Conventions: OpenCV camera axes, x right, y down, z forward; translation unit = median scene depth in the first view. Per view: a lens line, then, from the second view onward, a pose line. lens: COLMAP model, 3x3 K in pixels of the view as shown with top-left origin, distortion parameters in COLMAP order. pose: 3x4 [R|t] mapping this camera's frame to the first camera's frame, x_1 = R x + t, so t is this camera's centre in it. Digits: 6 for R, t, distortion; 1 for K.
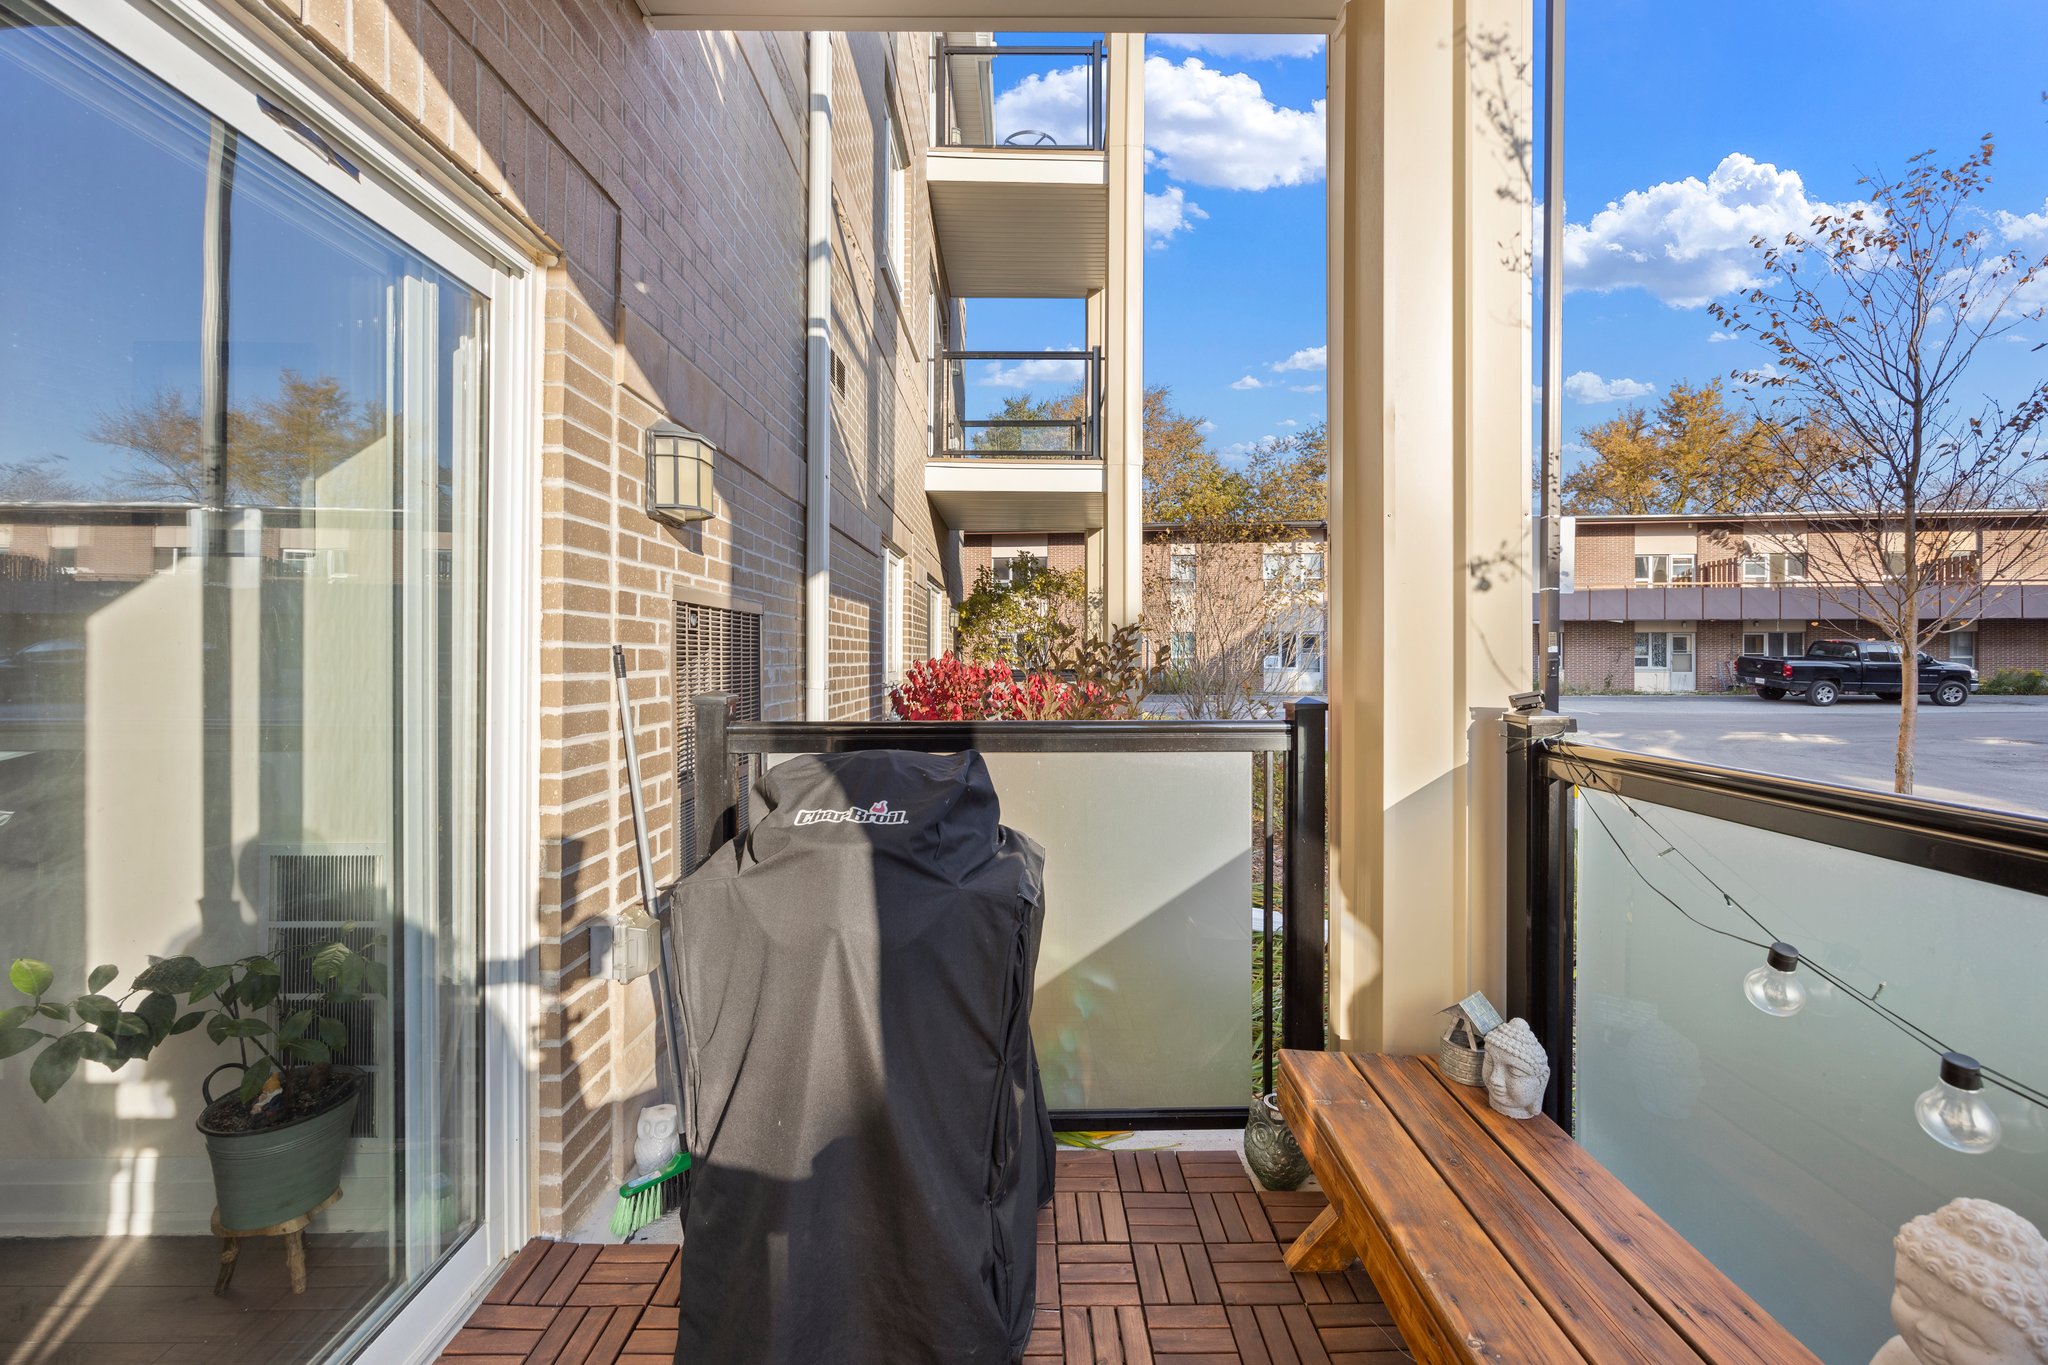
lens RADIAL K [[791.1, 0, 1027.3], [0, 791.1, 652.7], [0, 0, 1]] dist [0.001165, 0.000152]
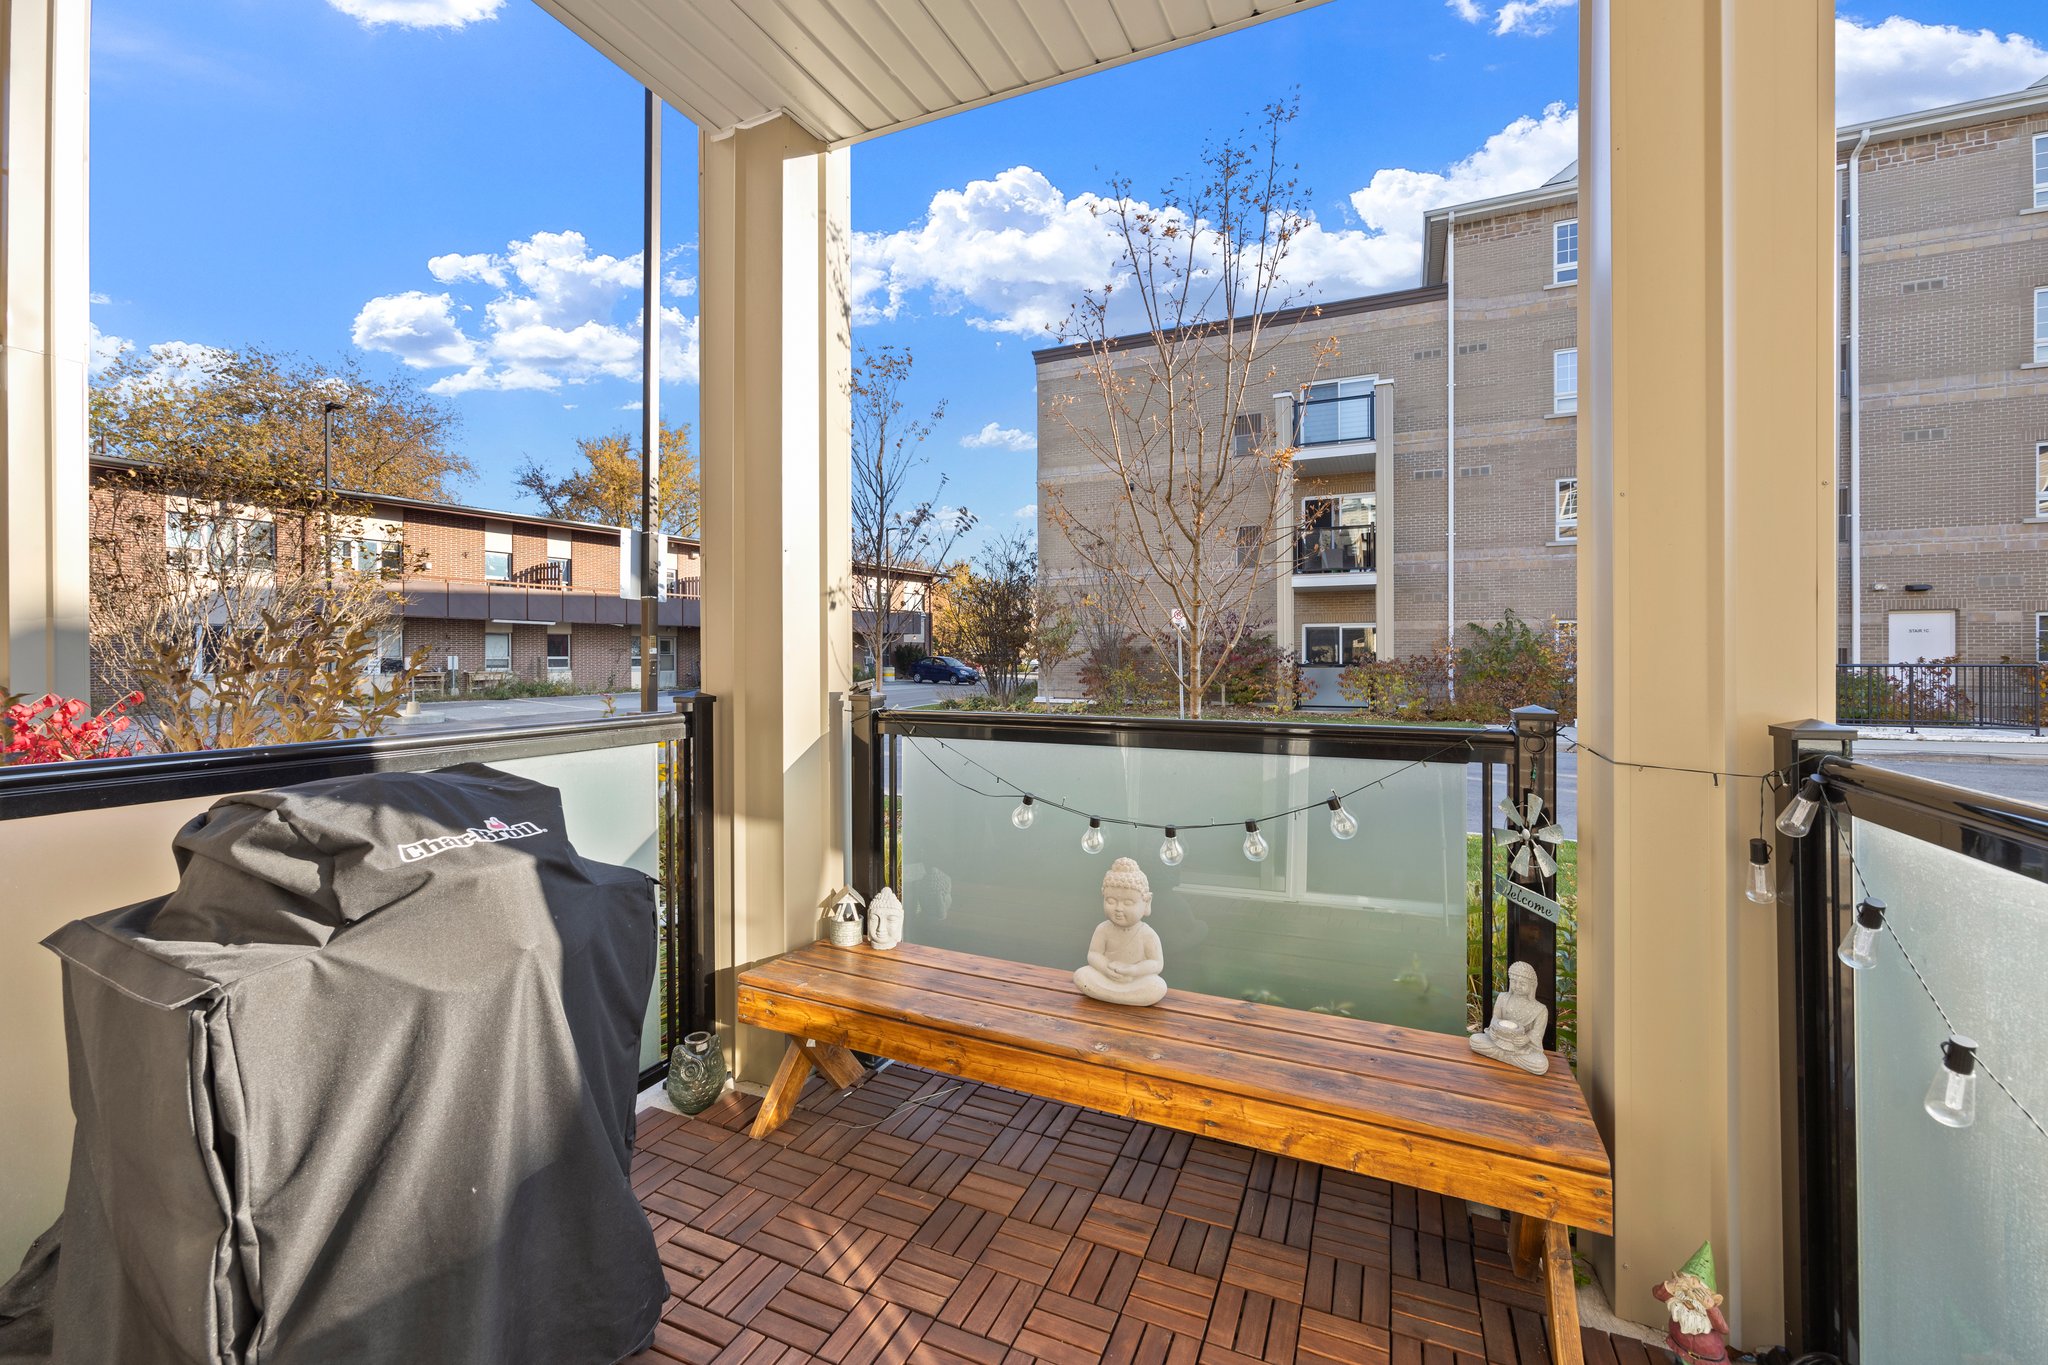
lens RADIAL K [[791.1, 0, 1057.8], [0, 791.1, 654.8], [0, 0, 1]] dist [0.001165, 0.000152]
pose [[0.415283, 0.000689, 0.909692, -0.214909], [-0.001782, 0.999998, 0.000057, 0.000466], [-0.909691, -0.001645, 0.415283, 0.013282]]
